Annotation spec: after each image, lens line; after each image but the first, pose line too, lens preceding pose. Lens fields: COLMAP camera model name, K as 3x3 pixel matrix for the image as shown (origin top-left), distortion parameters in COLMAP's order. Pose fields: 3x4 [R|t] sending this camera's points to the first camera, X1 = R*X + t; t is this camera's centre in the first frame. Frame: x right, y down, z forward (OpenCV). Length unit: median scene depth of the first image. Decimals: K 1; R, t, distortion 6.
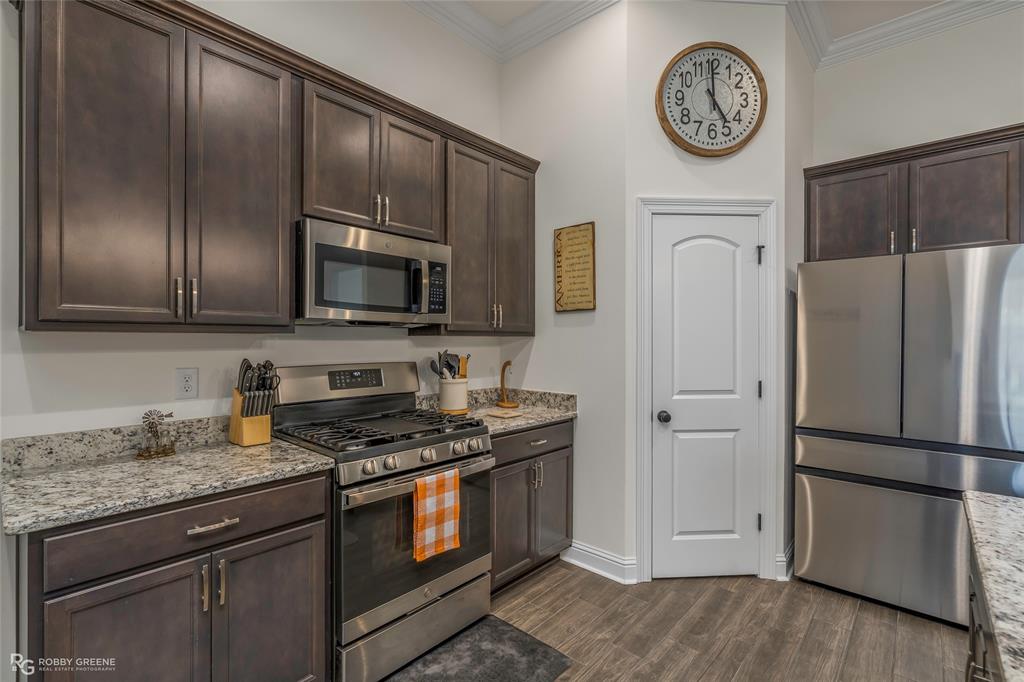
lens RADIAL K [[461.6, 0, 508.3], [0, 461.6, 343.7], [0, 0, 1]] dist [-0.010437, -0.001005]
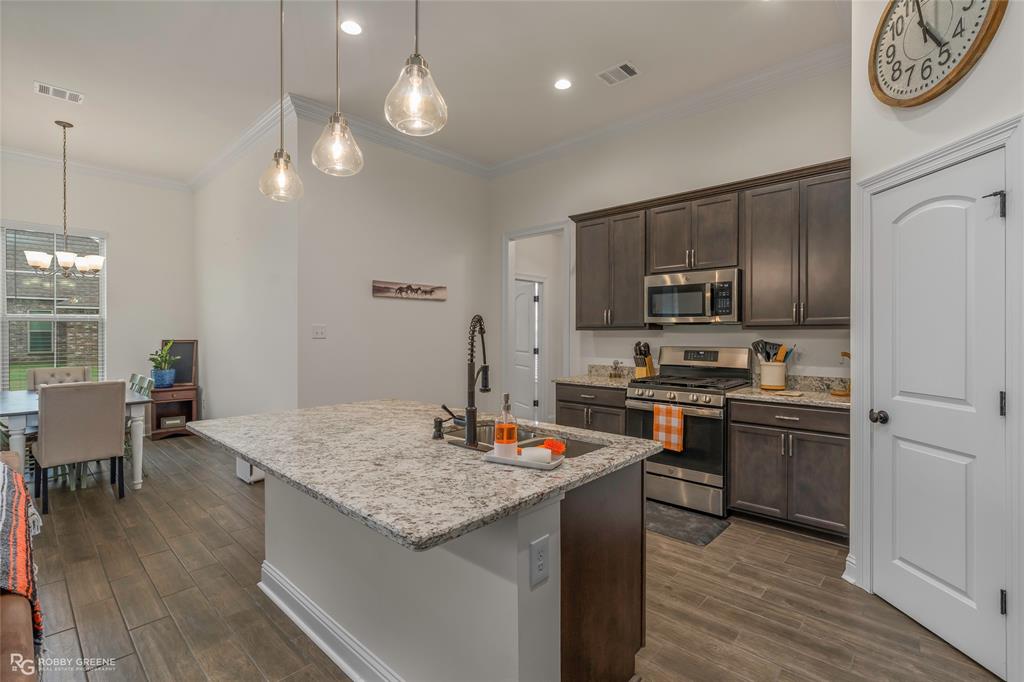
lens RADIAL K [[461.6, 0, 511.3], [0, 461.6, 334.7], [0, 0, 1]] dist [-0.010437, -0.001005]
pose [[-0.017523, 0.000003, -0.999846, 1.447476], [-0.004459, 0.999990, 0.000081, 0.000797], [0.999837, 0.004460, -0.017522, 0.344405]]
